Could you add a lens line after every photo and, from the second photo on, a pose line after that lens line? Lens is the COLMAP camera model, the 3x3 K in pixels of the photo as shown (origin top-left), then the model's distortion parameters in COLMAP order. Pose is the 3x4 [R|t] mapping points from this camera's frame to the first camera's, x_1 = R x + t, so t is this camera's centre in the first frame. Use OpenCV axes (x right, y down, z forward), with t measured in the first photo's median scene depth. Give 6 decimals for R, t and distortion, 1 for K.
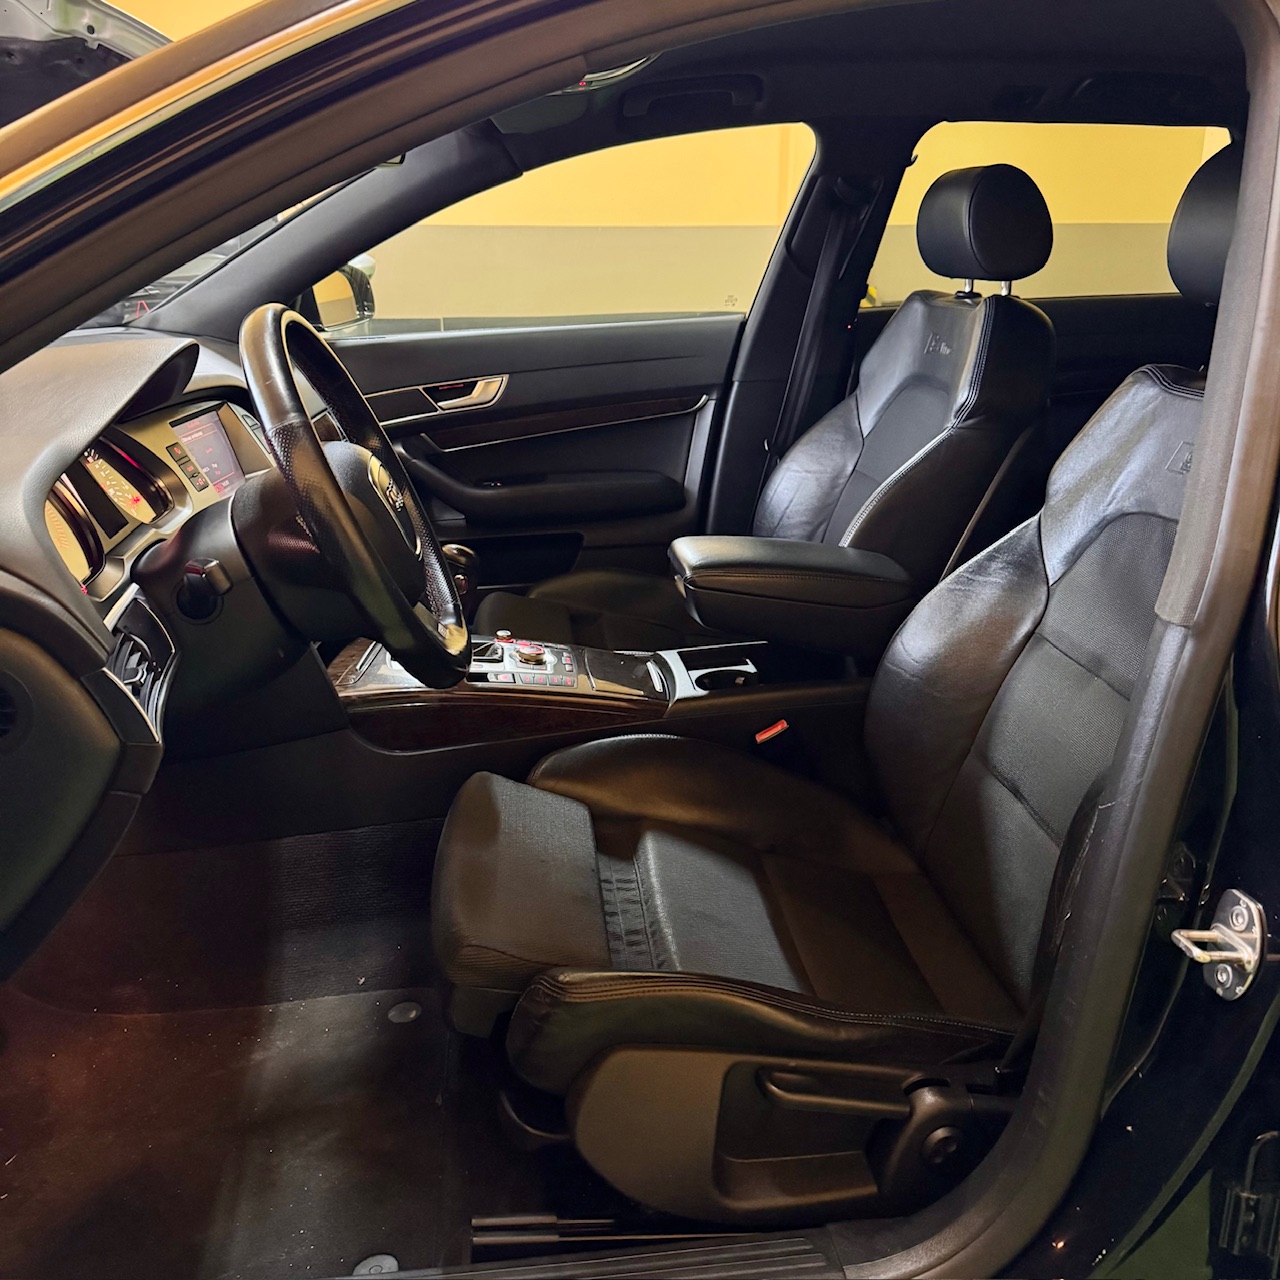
lens RADIAL K [[1188.9, 0, 637.8], [0, 1188.9, 564.6], [0, 0, 1]] dist [0.129469, -0.214180]
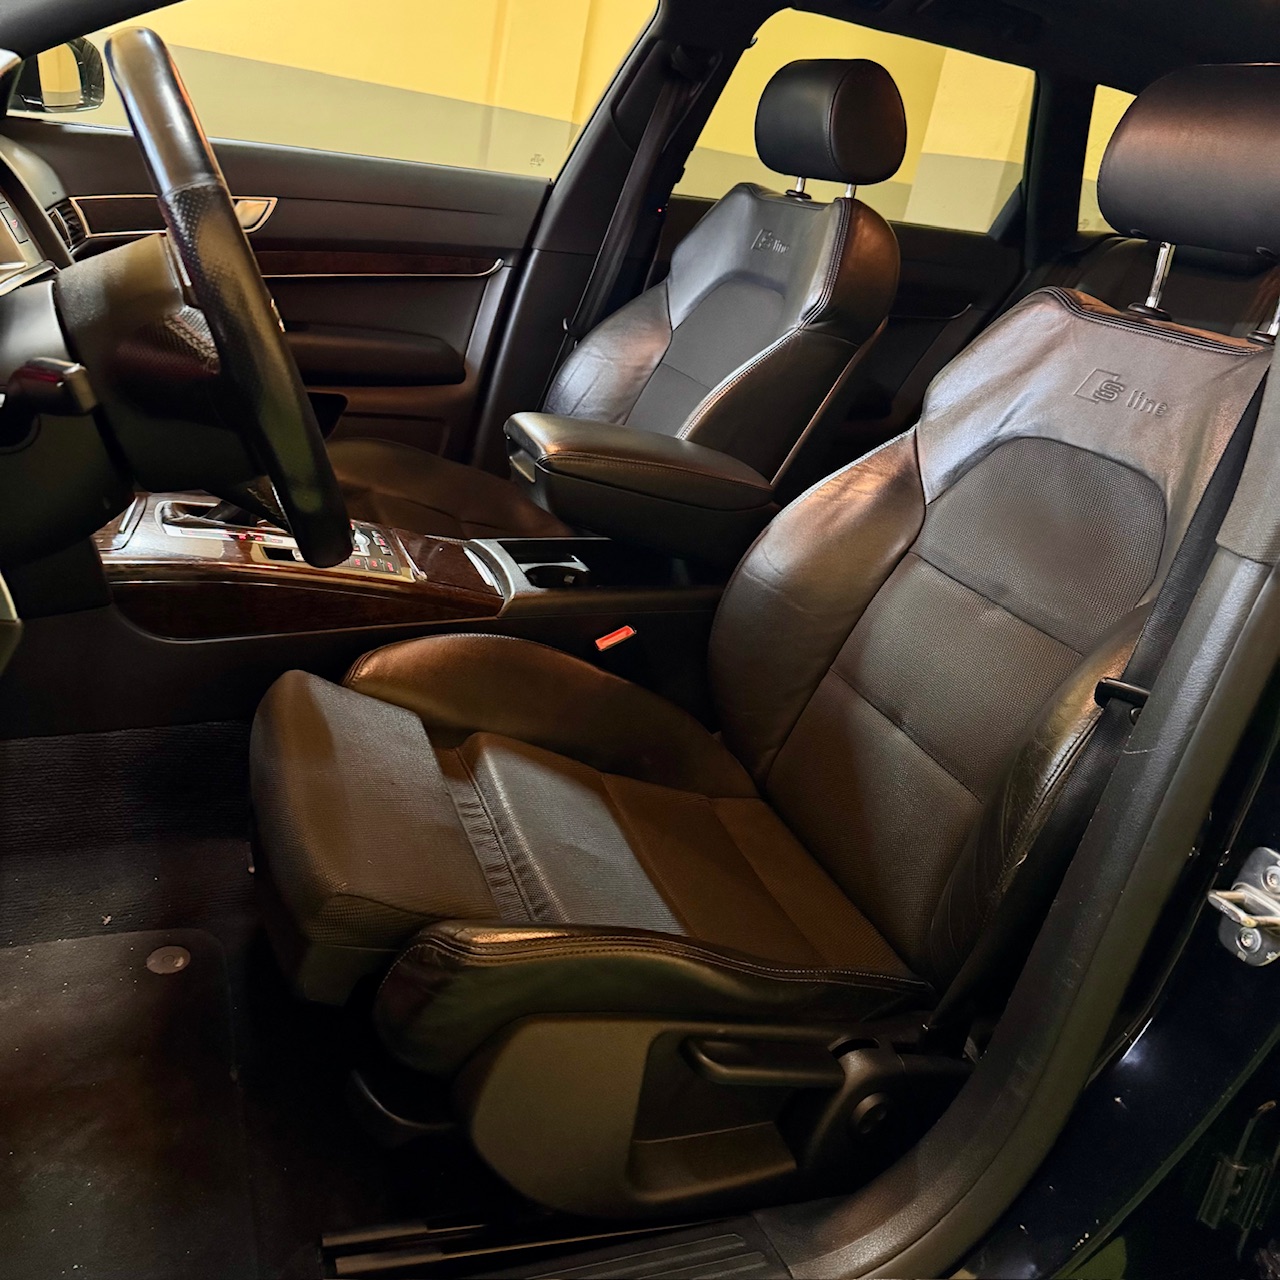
lens RADIAL K [[1189.5, 0, 618.9], [0, 1189.5, 505.6], [0, 0, 1]] dist [0.105039, -0.162224]
pose [[0.953941, 0.088477, 0.286649, -0.165037], [-0.099309, 0.994780, 0.023444, 0.020826], [-0.283079, -0.050831, 0.957749, 0.160206]]
